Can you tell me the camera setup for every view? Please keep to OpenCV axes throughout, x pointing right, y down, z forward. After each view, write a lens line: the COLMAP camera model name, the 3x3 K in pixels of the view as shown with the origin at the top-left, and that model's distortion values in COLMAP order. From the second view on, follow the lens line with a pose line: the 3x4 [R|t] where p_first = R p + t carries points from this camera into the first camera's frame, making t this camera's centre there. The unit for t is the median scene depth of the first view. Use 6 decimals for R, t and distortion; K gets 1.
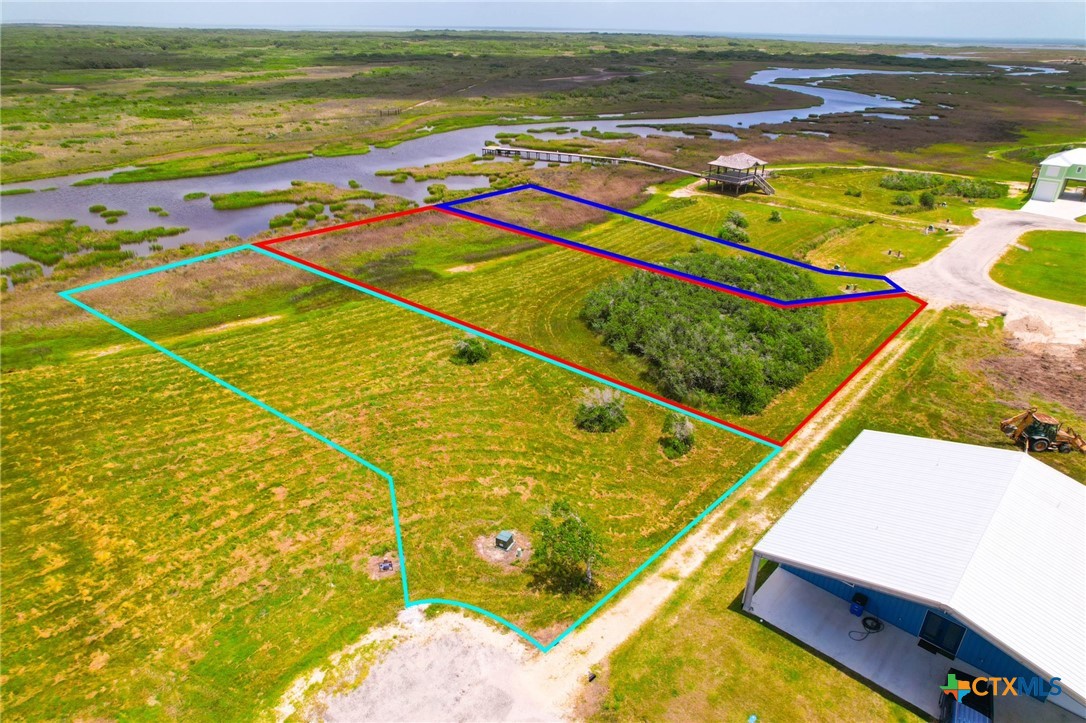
lens RADIAL K [[695.5, 0, 543.2], [0, 695.5, 364.2], [0, 0, 1]] dist [-0.078435, 0.070129]
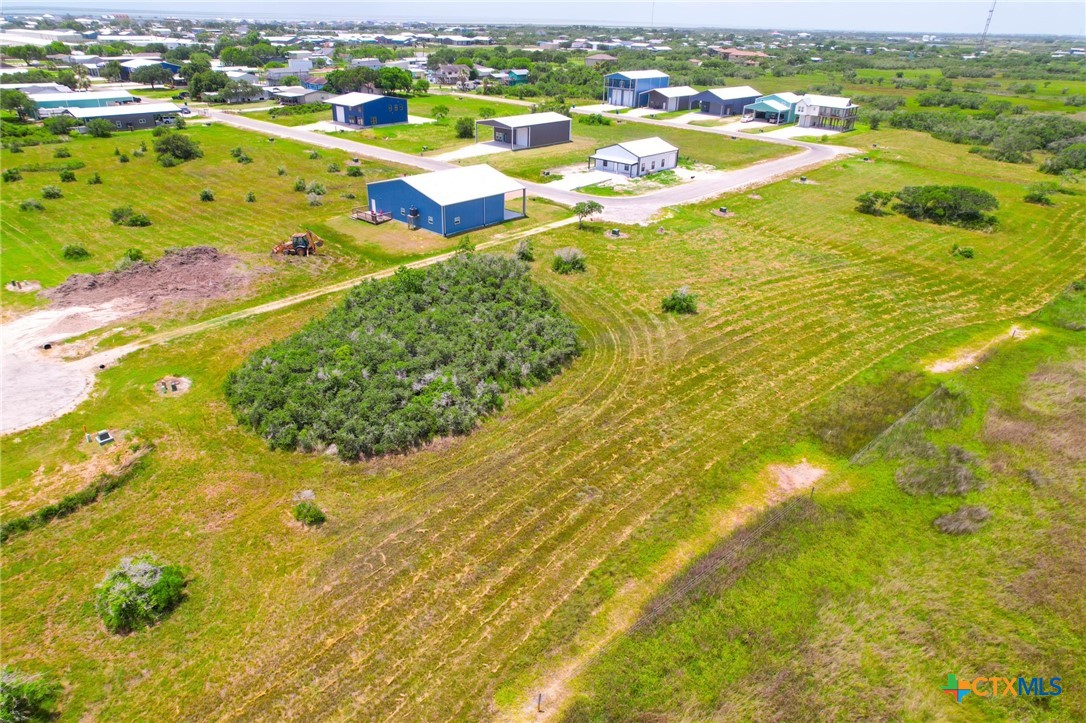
lens RADIAL K [[695.5, 0, 542.7], [0, 695.5, 360.8], [0, 0, 1]] dist [-0.078435, 0.070129]
pose [[-0.999151, -0.040120, -0.009414, 0.128007], [-0.031622, 0.599949, 0.799413, -0.883643], [-0.026424, 0.799032, -0.600708, 1.816137]]
